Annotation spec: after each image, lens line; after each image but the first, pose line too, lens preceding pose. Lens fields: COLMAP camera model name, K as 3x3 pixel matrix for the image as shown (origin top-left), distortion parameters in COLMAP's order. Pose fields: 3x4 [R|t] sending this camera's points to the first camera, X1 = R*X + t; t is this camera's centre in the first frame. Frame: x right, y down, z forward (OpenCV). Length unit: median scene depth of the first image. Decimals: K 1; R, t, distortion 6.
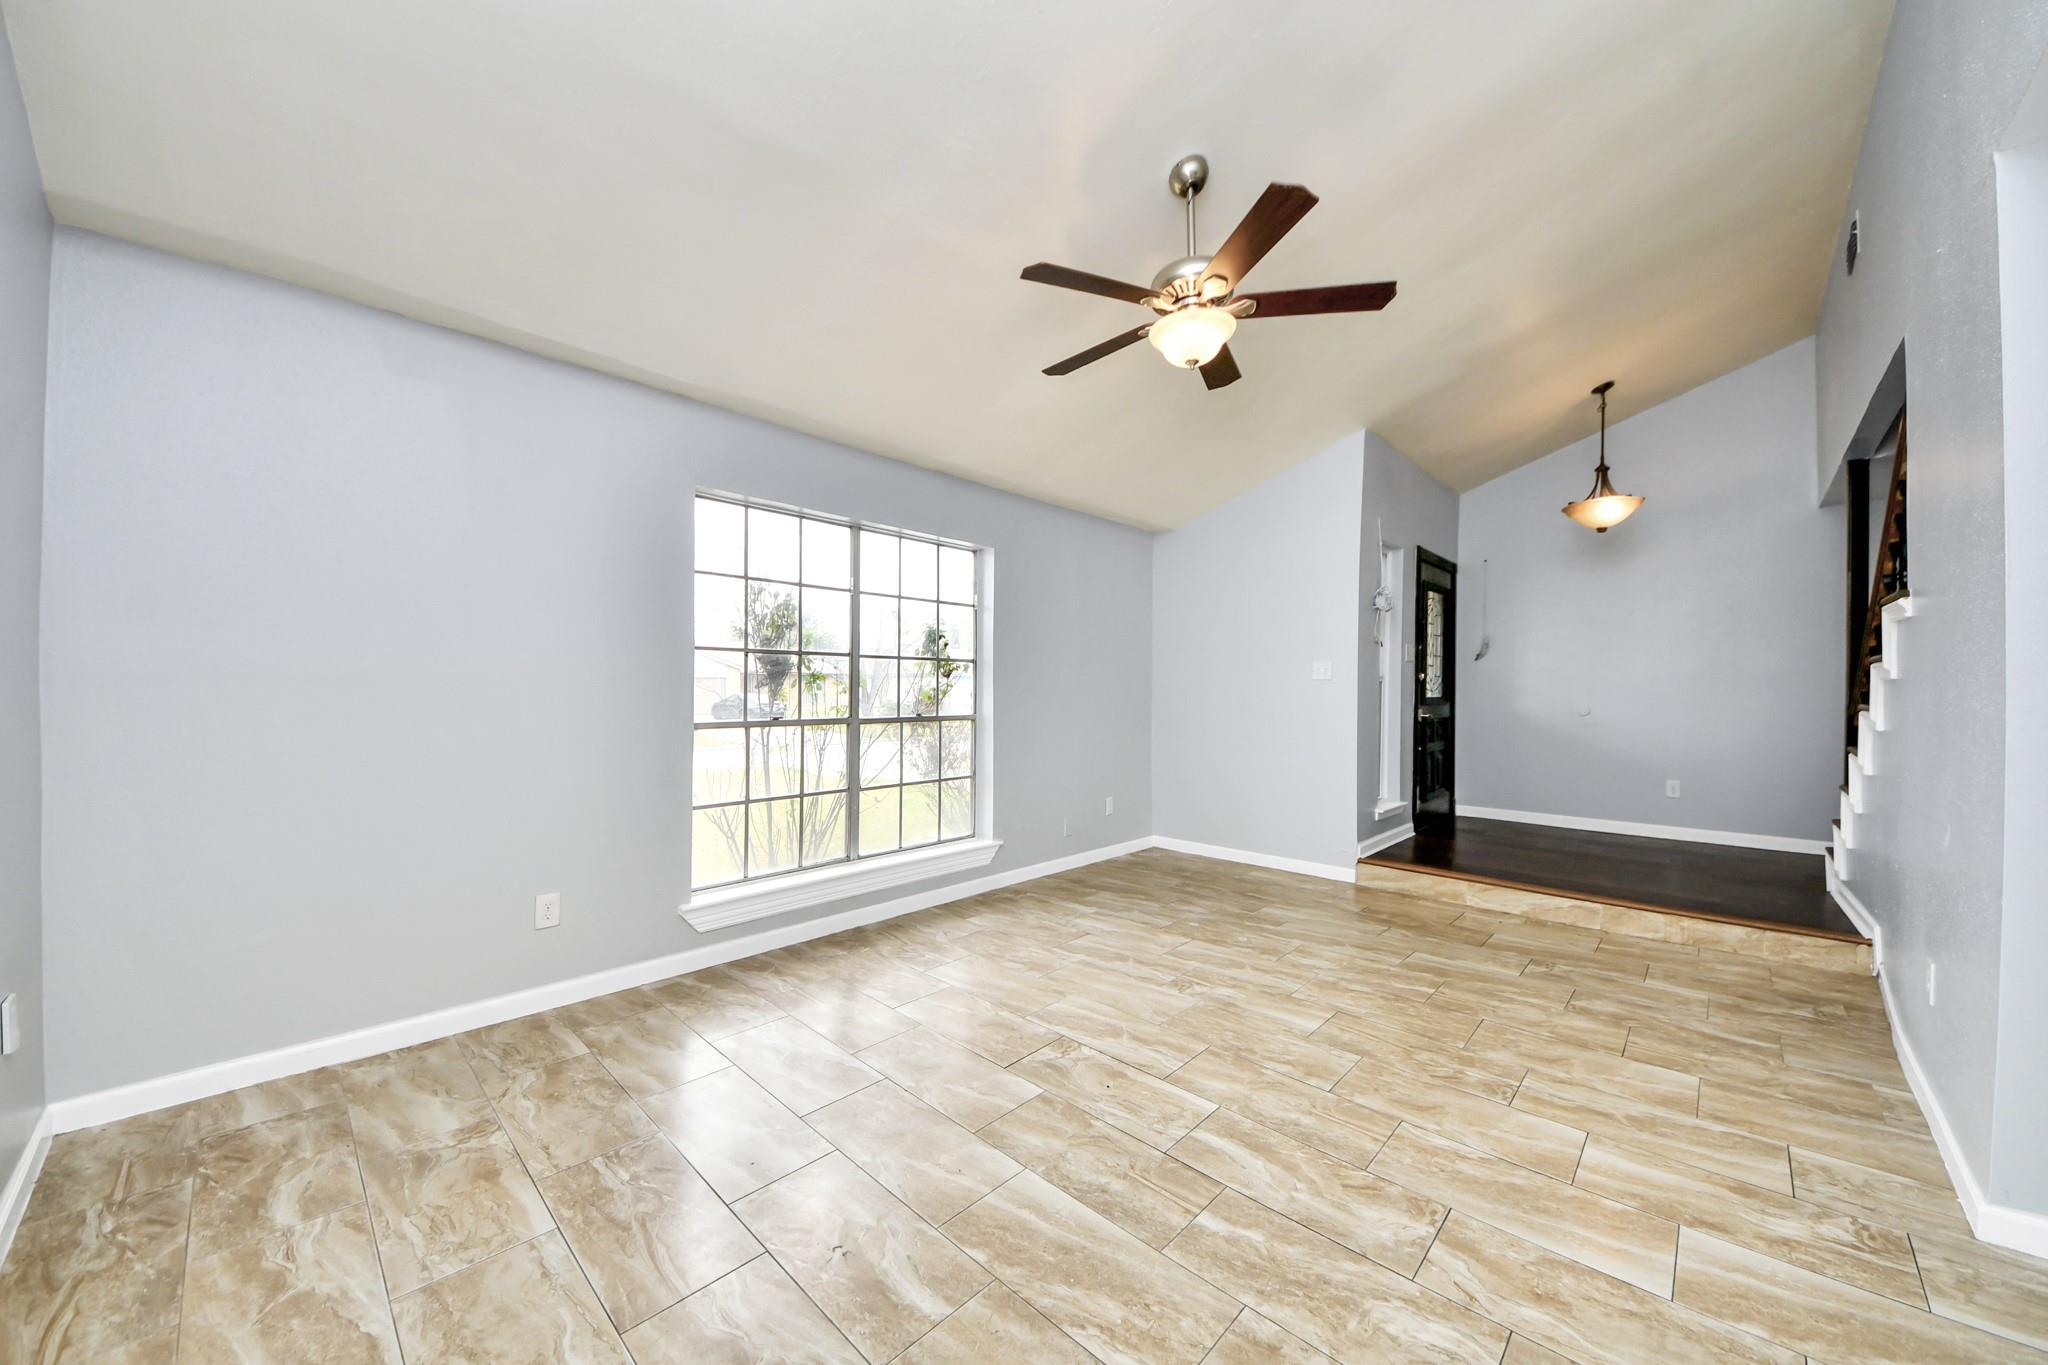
lens RADIAL K [[731.8, 0, 1024.0], [0, 731.8, 682.5], [0, 0, 1]] dist [-0.000385, -0.007176]
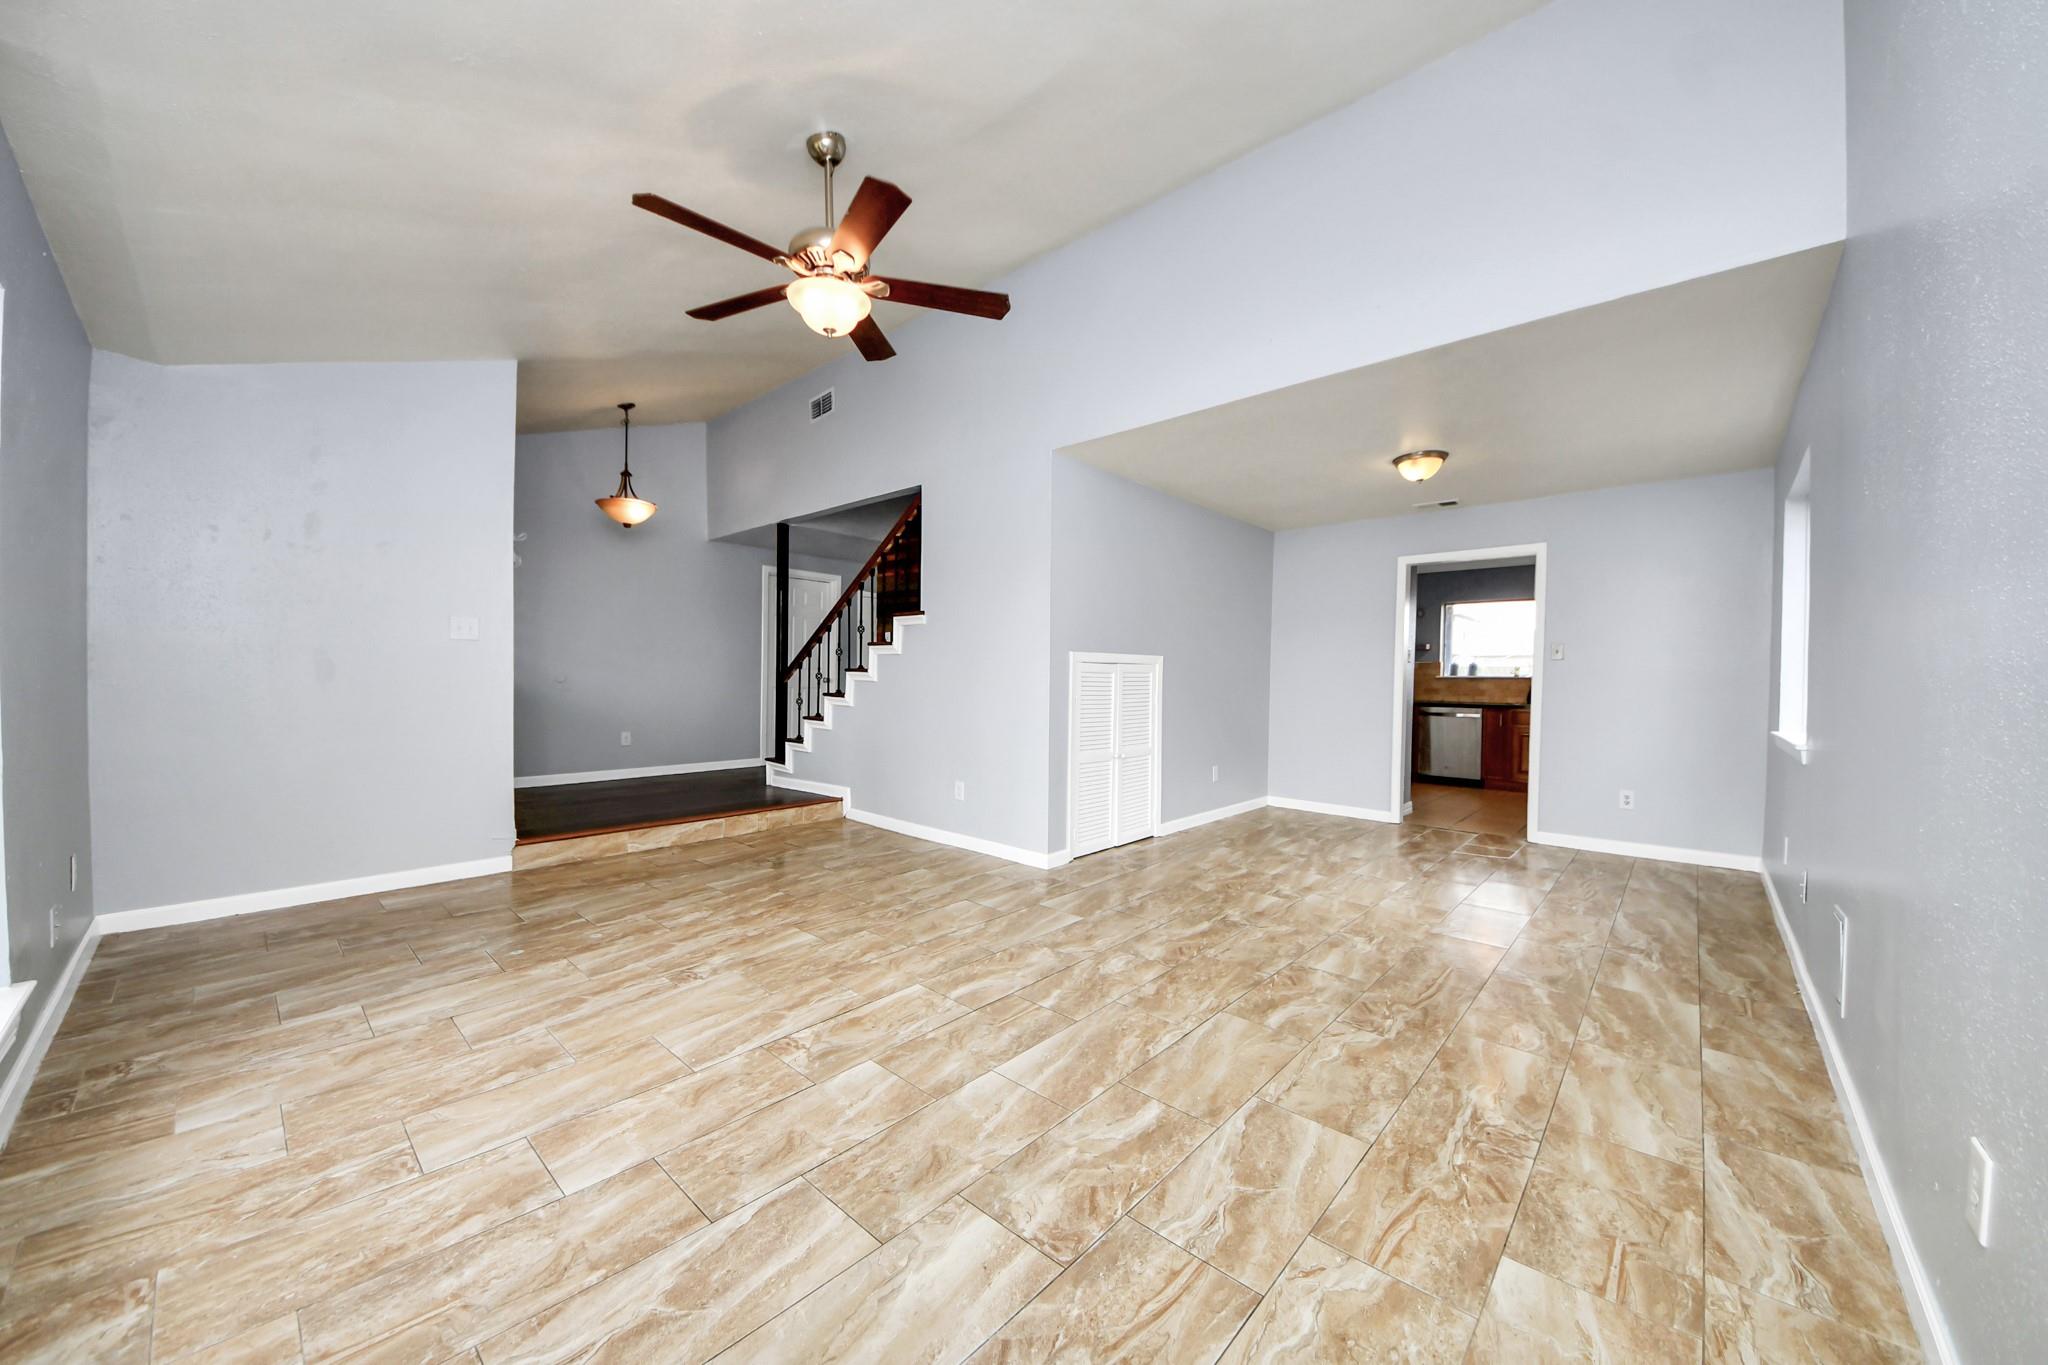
lens RADIAL K [[720.9, 0, 1013.5], [0, 720.9, 703.8], [0, 0, 1]] dist [-0.000293, -0.005801]
pose [[-0.018043, -0.048675, 0.998652, -0.816330], [-0.012352, 0.998749, 0.048456, 0.034652], [-0.999761, -0.011461, -0.018622, 0.753120]]
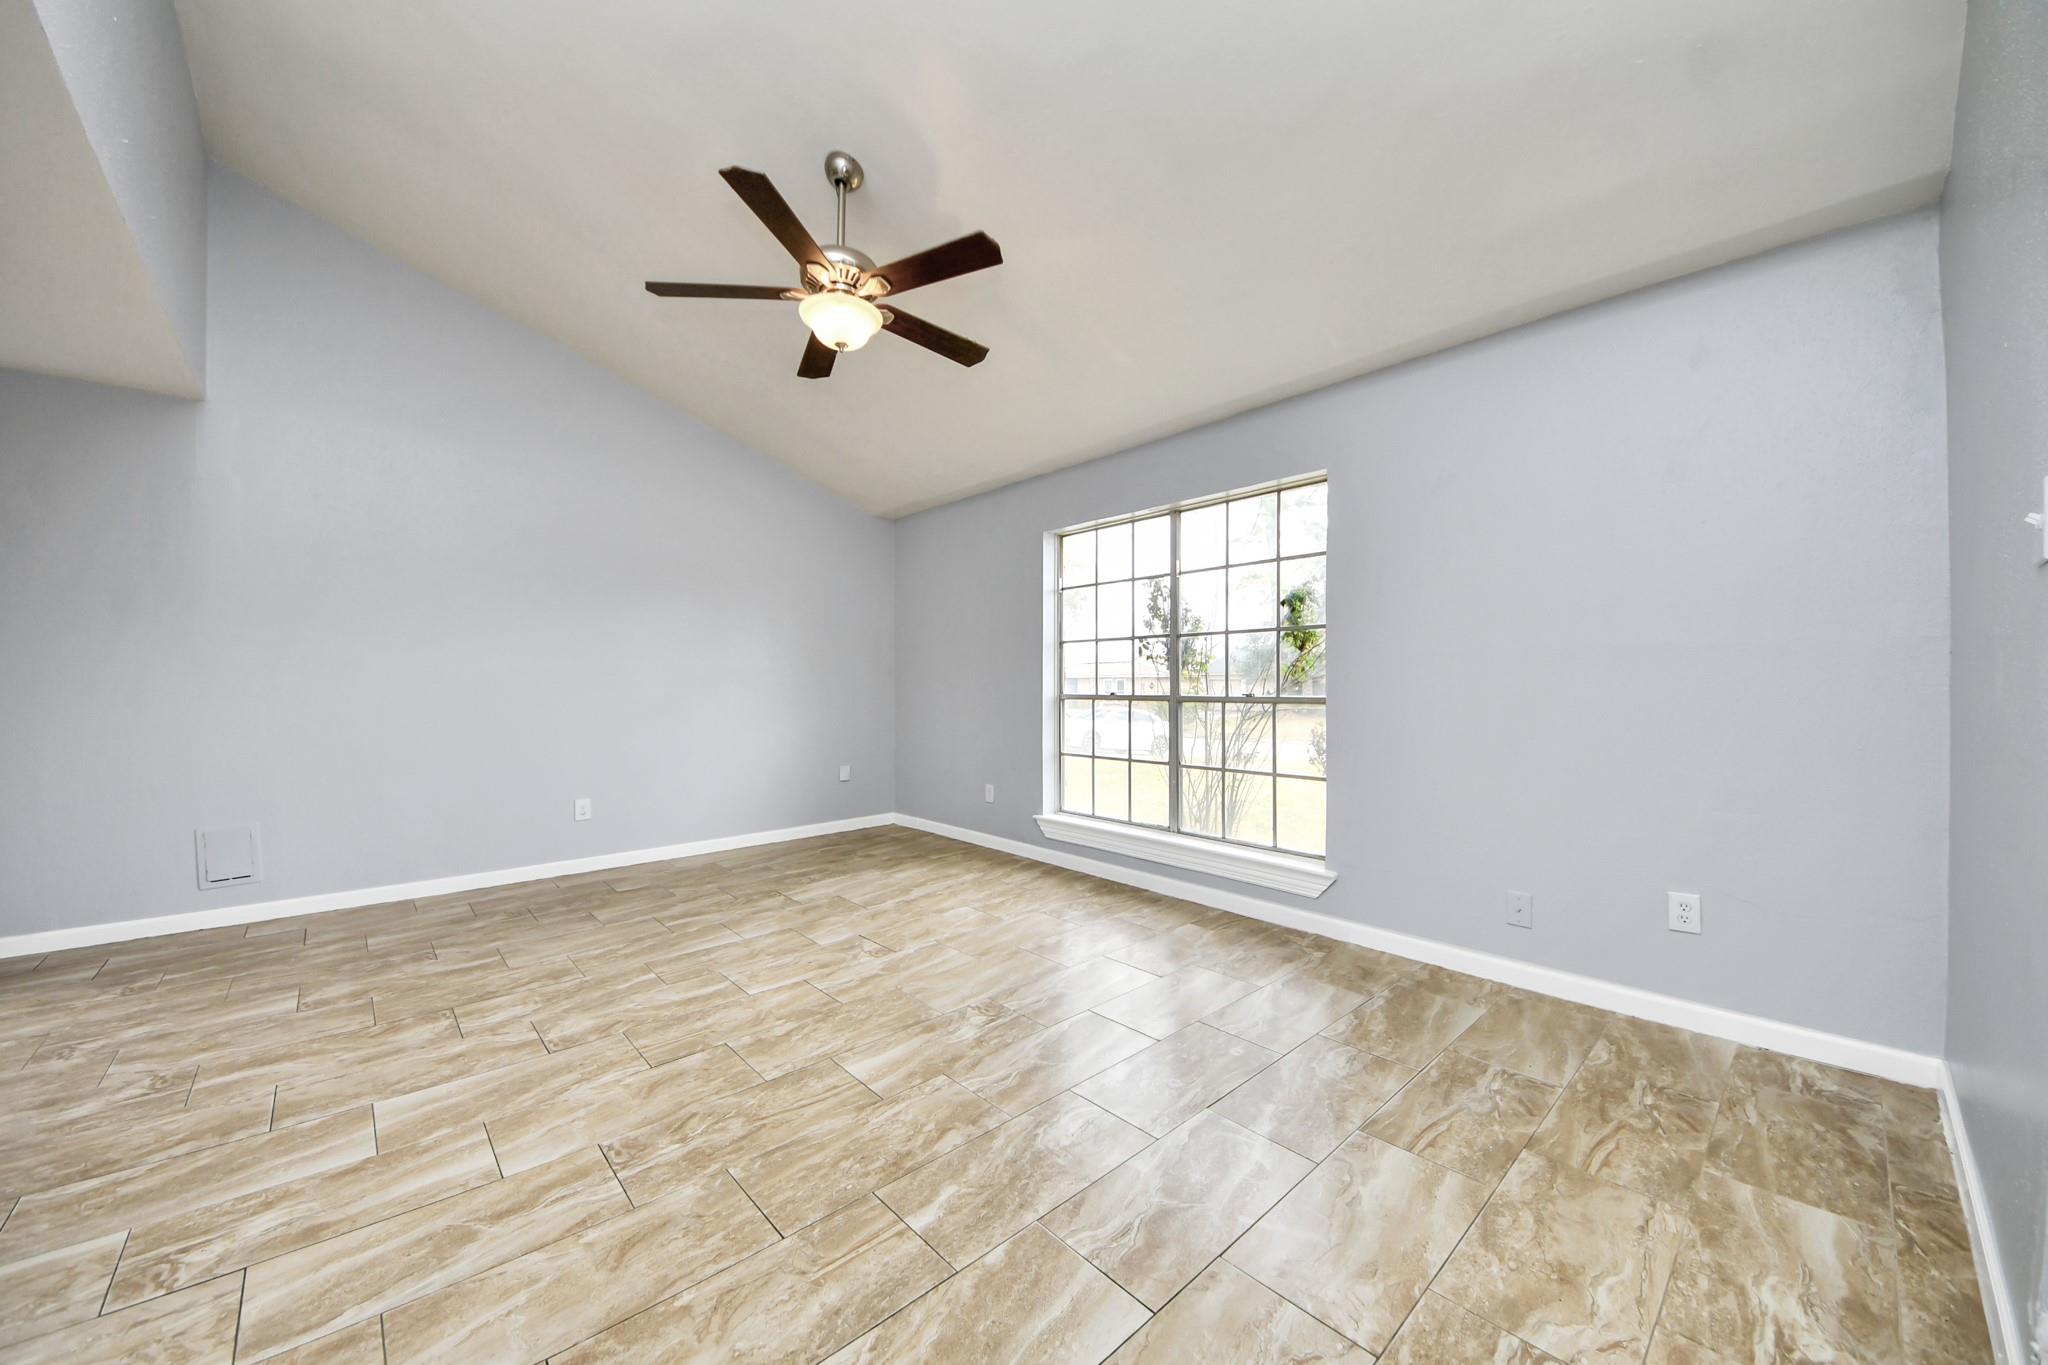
lens RADIAL K [[734.6, 0, 1029.0], [0, 734.6, 681.2], [0, 0, 1]] dist [0.031840, -0.017355]
pose [[-0.053790, -0.009610, -0.998506, 1.294286], [0.002643, 0.999949, -0.009766, 0.059099], [0.998549, -0.003164, -0.053762, 1.335981]]
